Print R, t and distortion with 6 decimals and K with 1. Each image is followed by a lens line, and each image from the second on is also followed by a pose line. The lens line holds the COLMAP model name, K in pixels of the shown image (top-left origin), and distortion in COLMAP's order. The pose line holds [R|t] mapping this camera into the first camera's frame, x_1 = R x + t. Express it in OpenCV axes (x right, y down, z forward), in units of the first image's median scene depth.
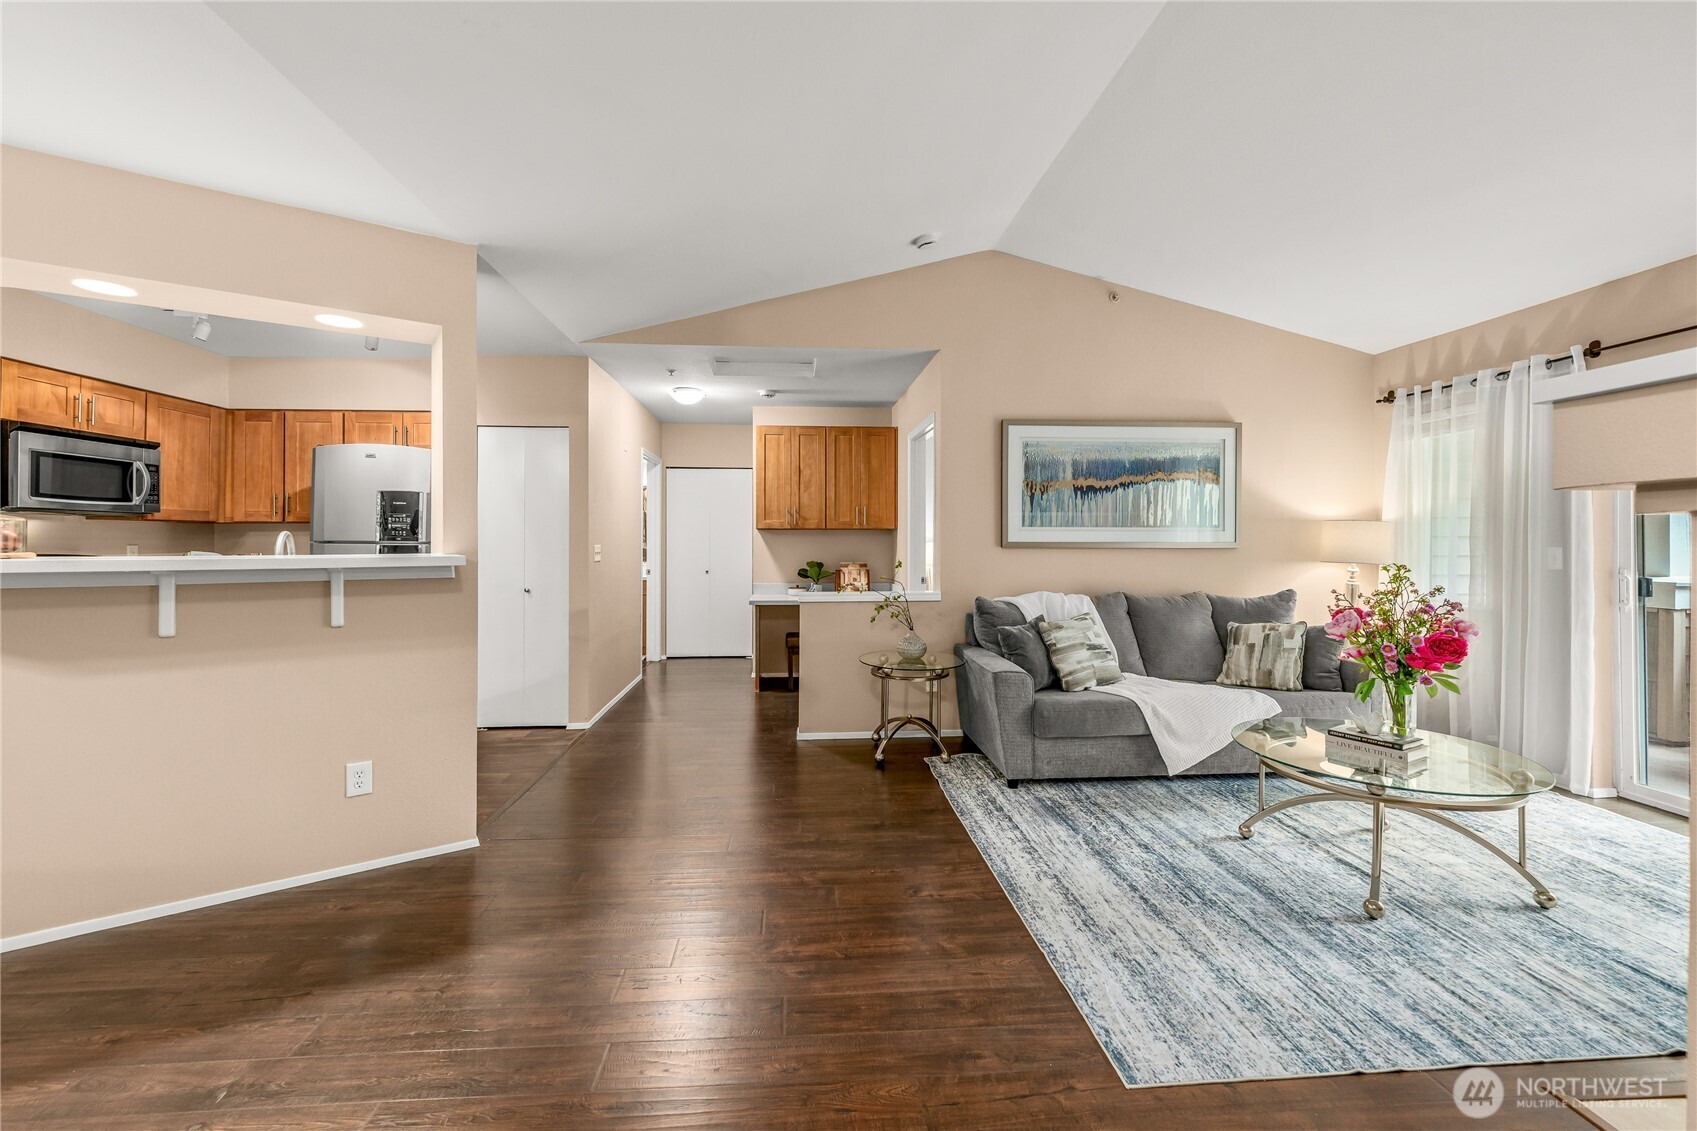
lens RADIAL K [[702.0, 0, 839.7], [0, 702.0, 536.7], [0, 0, 1]] dist [-0.000665, -0.000517]
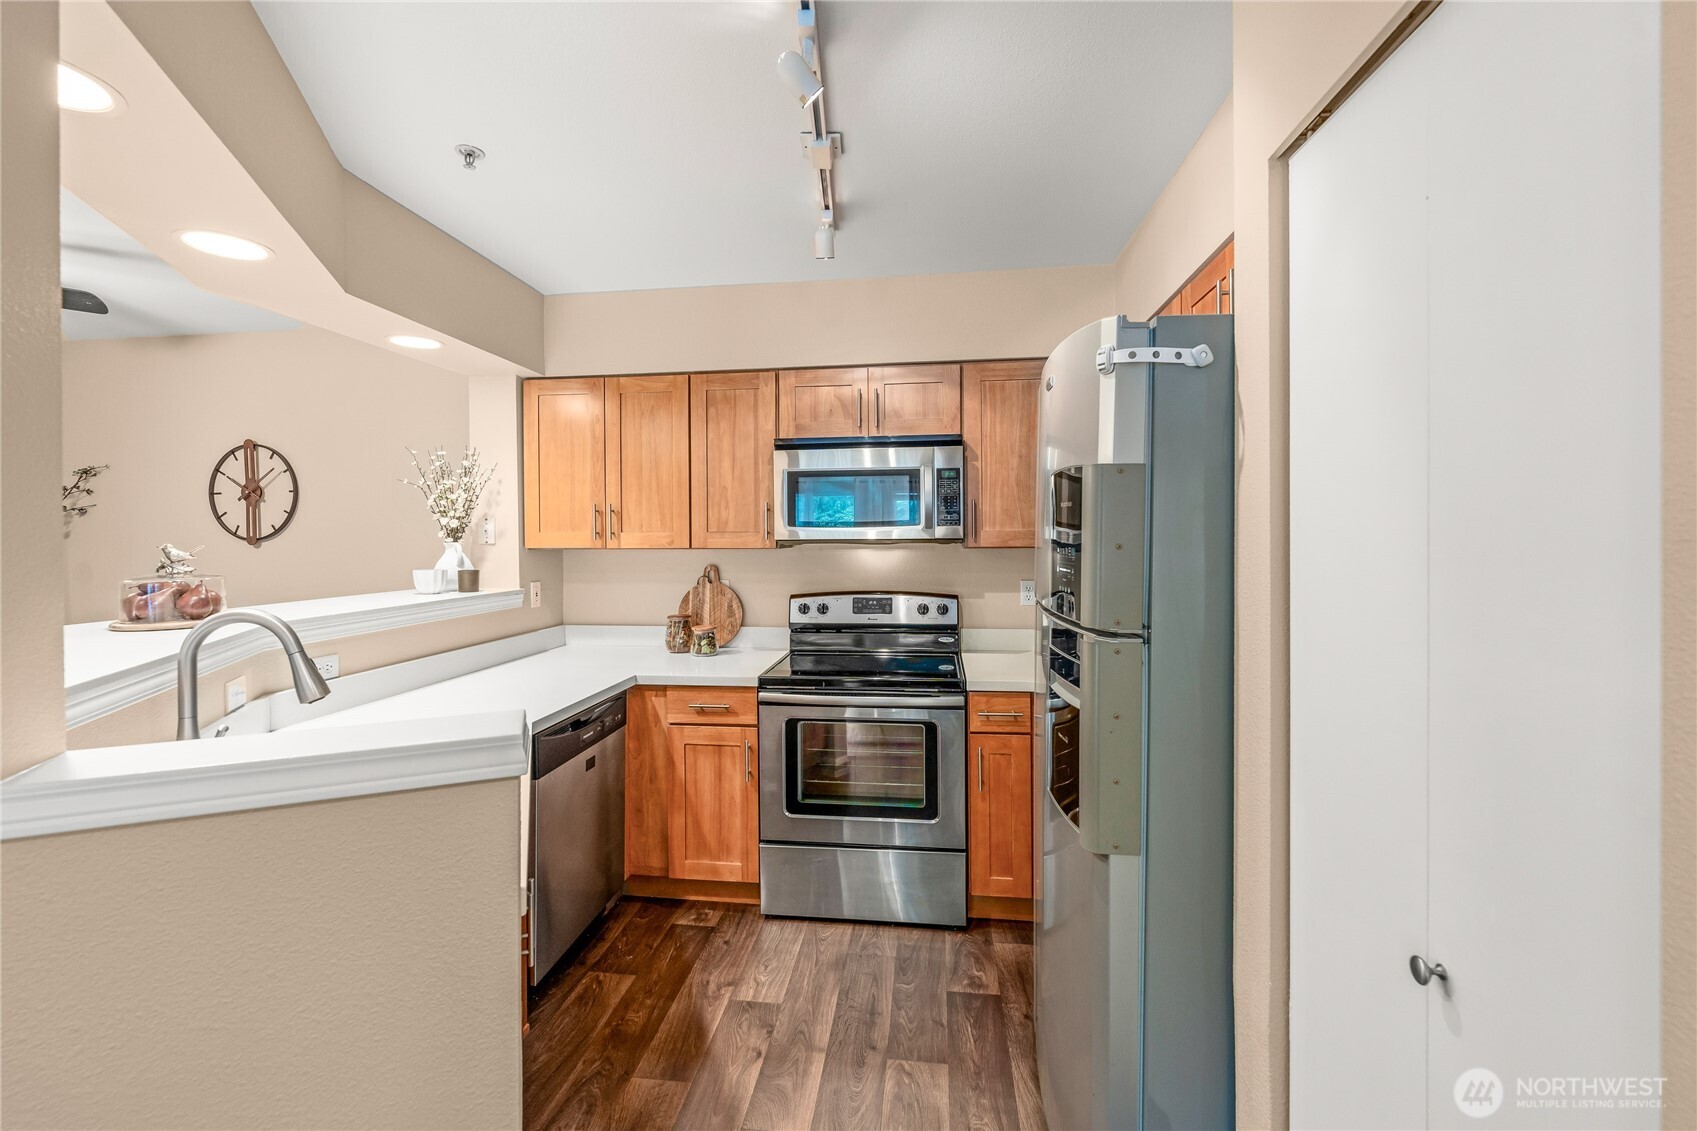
lens RADIAL K [[702.0, 0, 844.2], [0, 702.0, 543.7], [0, 0, 1]] dist [-0.000665, -0.000517]
pose [[-0.199131, 0.006413, -0.979952, -0.263123], [0.010509, 0.999935, 0.004408, -0.030373], [0.979917, -0.009421, -0.199185, 0.948554]]
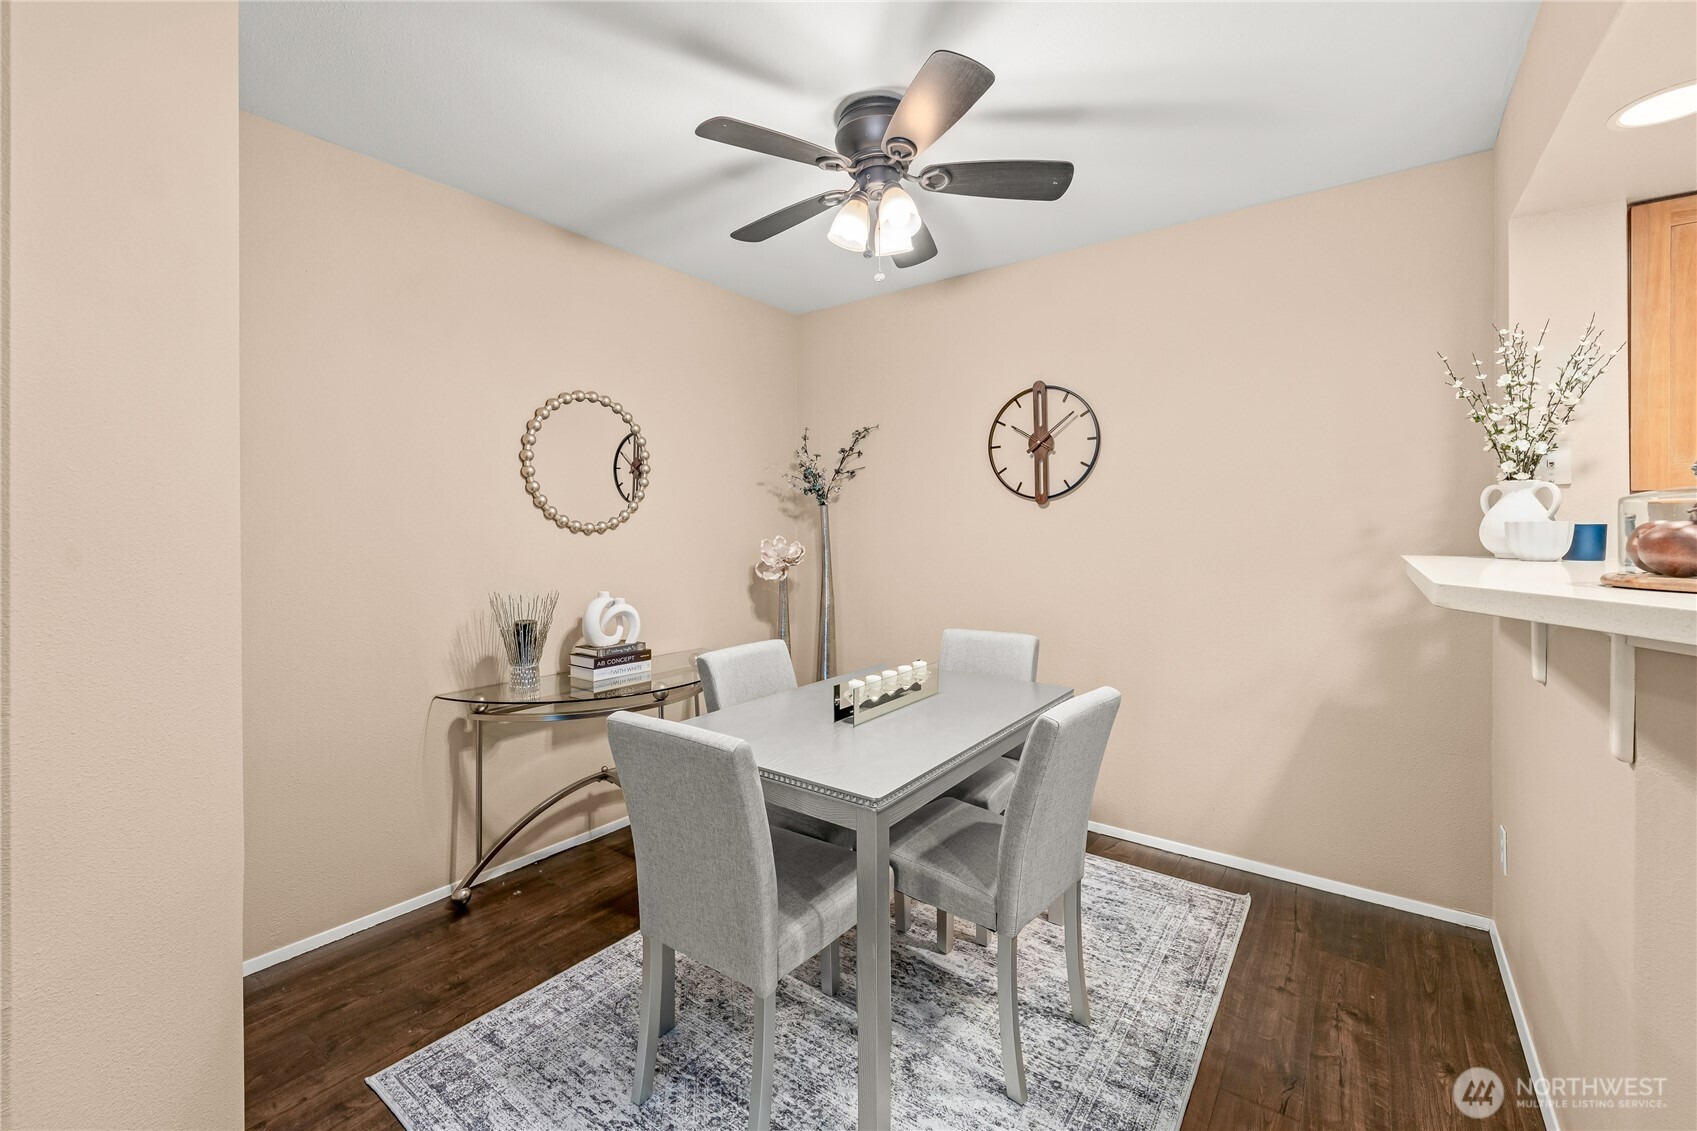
lens RADIAL K [[702.0, 0, 840.4], [0, 702.0, 530.0], [0, 0, 1]] dist [-0.000665, -0.000517]
pose [[-0.656841, -0.009724, -0.753967, -0.272152], [0.000776, 0.999908, -0.013572, 0.001878], [0.754029, -0.009499, -0.656772, 0.415784]]
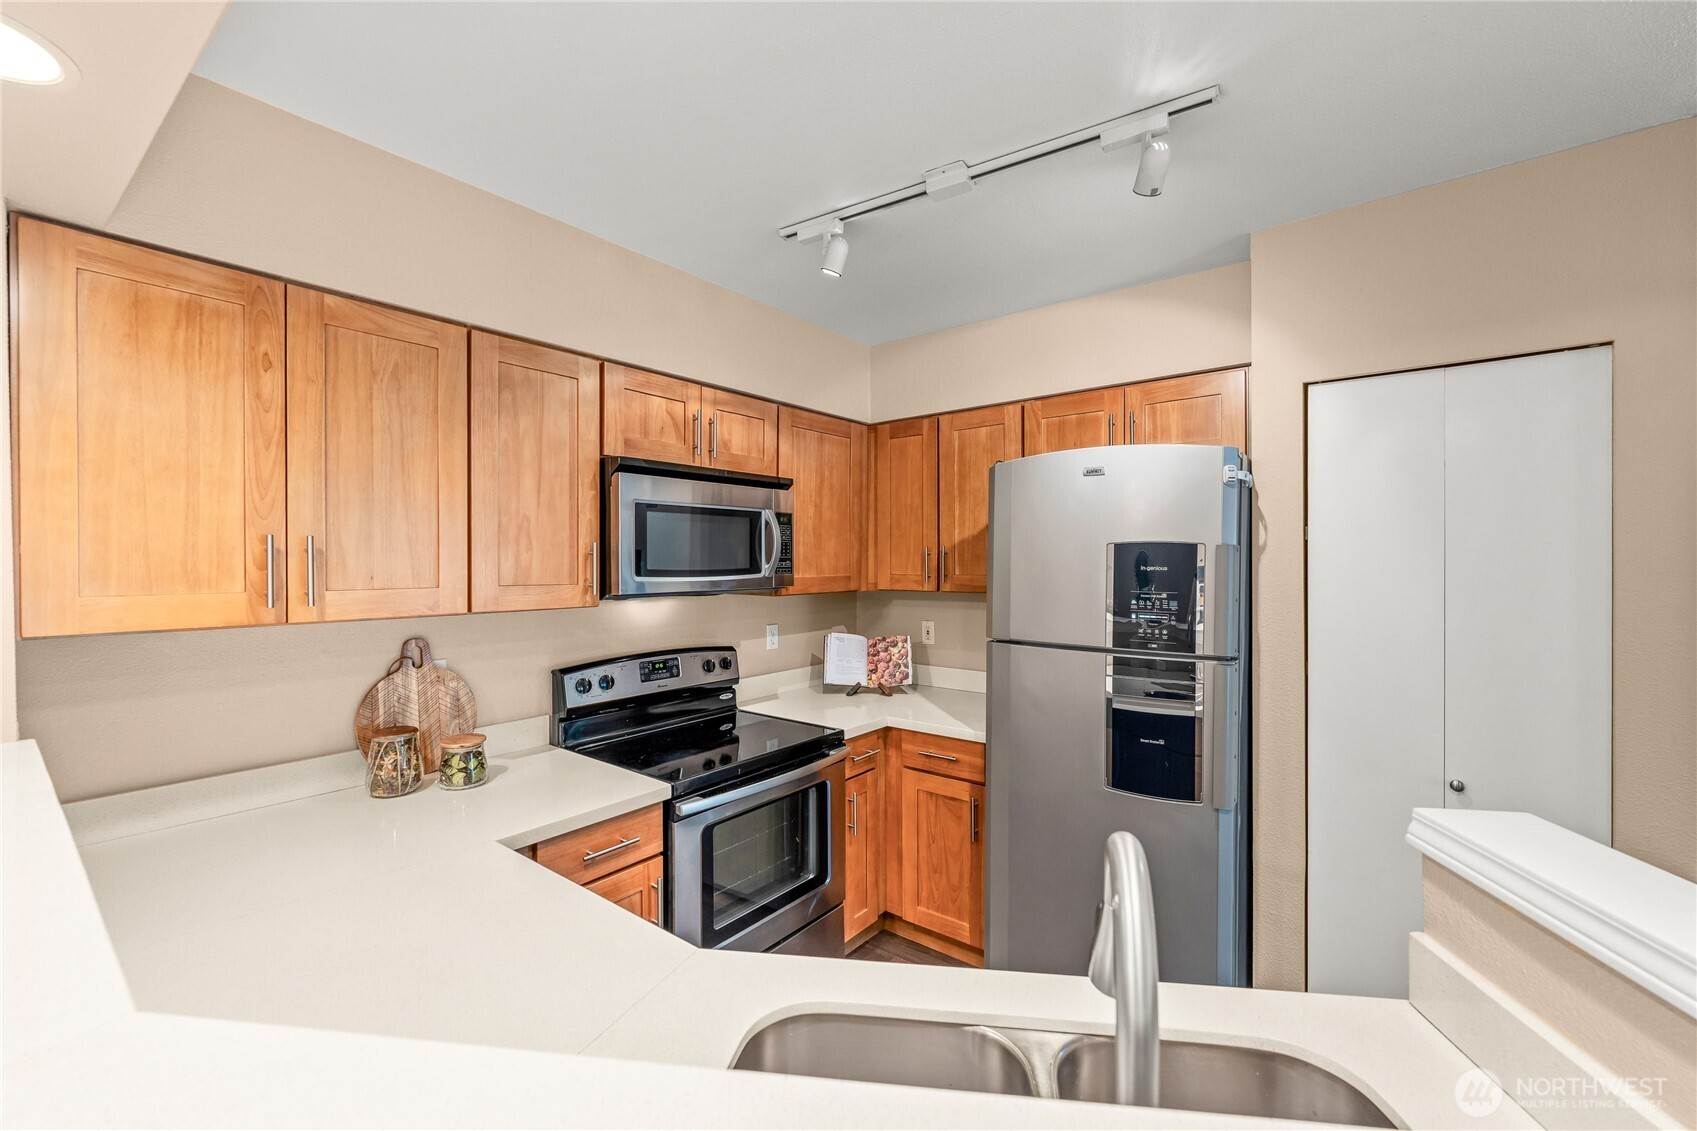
lens RADIAL K [[702.0, 0, 848.2], [0, 702.0, 565.6], [0, 0, 1]] dist [-0.000665, -0.000517]
pose [[0.737481, 0.000698, -0.675368, -0.454941], [0.007528, 0.999929, 0.009255, -0.054829], [0.675326, -0.011910, 0.737423, 0.512632]]
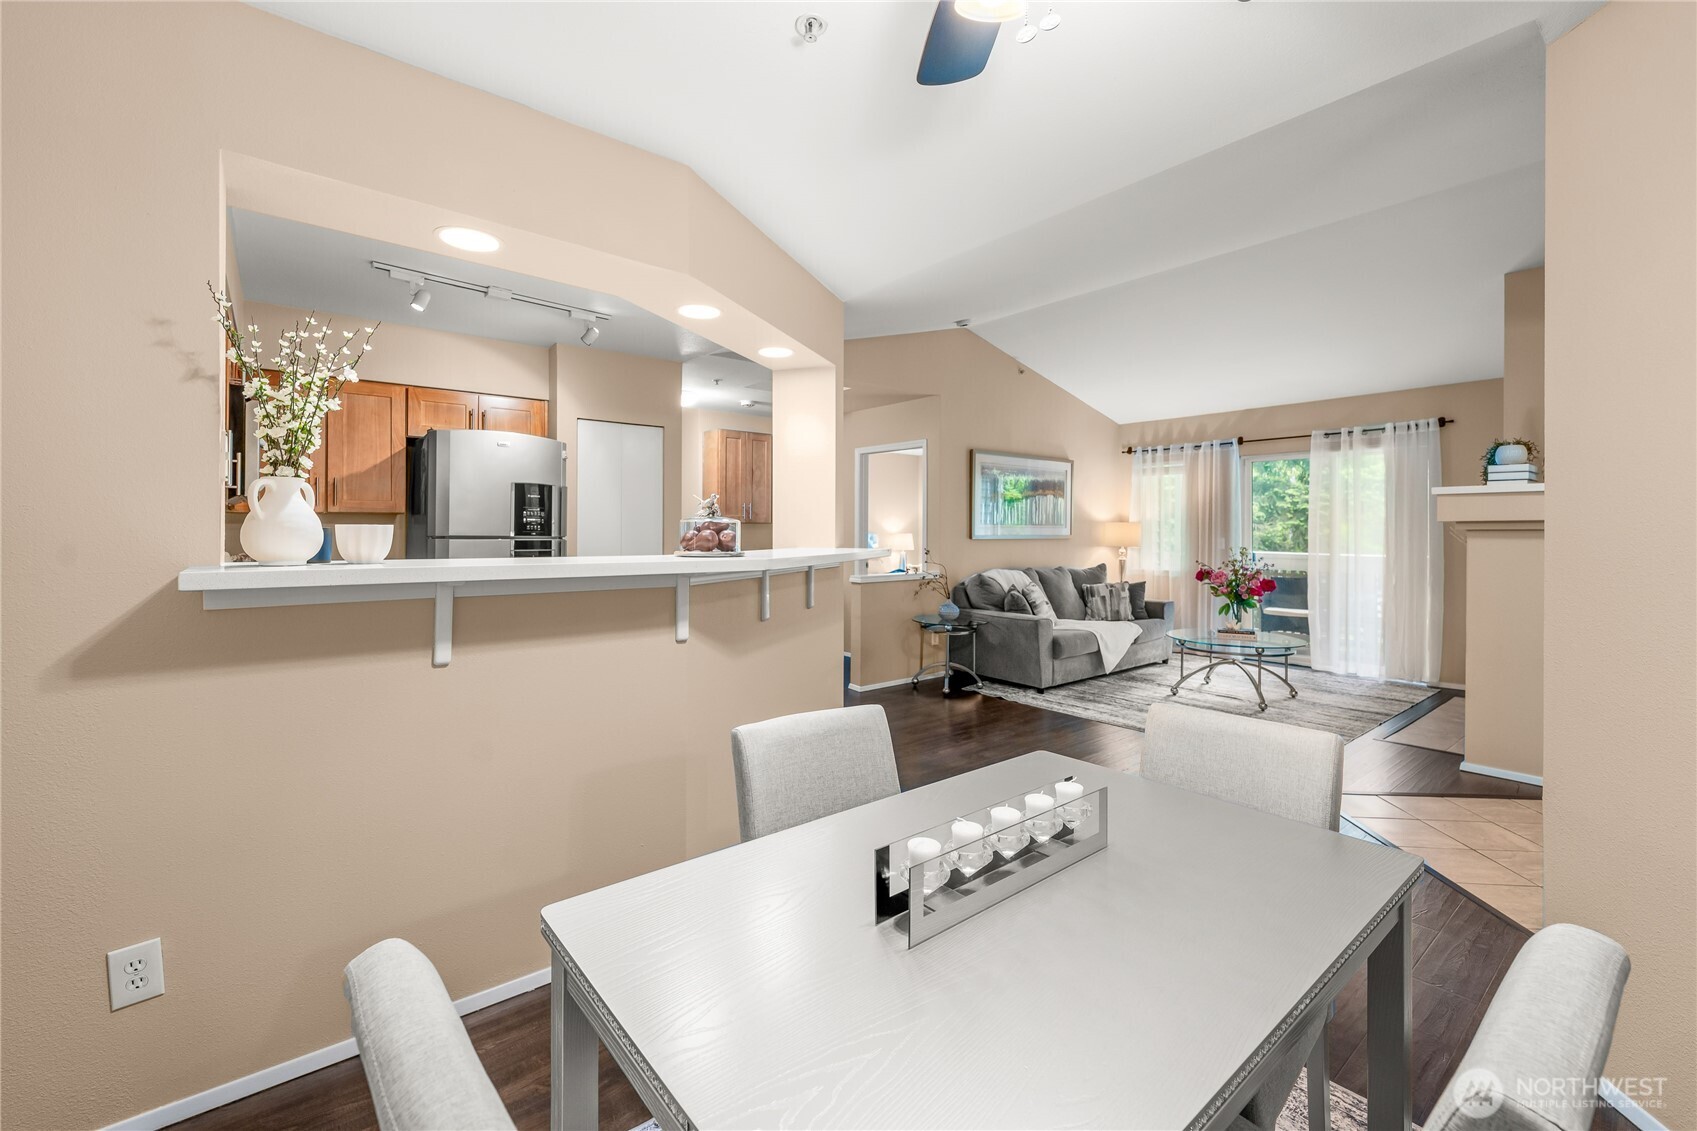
lens RADIAL K [[702.0, 0, 834.0], [0, 702.0, 531.6], [0, 0, 1]] dist [-0.000665, -0.000517]
pose [[0.826961, 0.000370, 0.562259, -0.814235], [-0.005150, 0.999963, 0.006917, -0.008323], [-0.562235, -0.008615, 0.826932, -0.020750]]
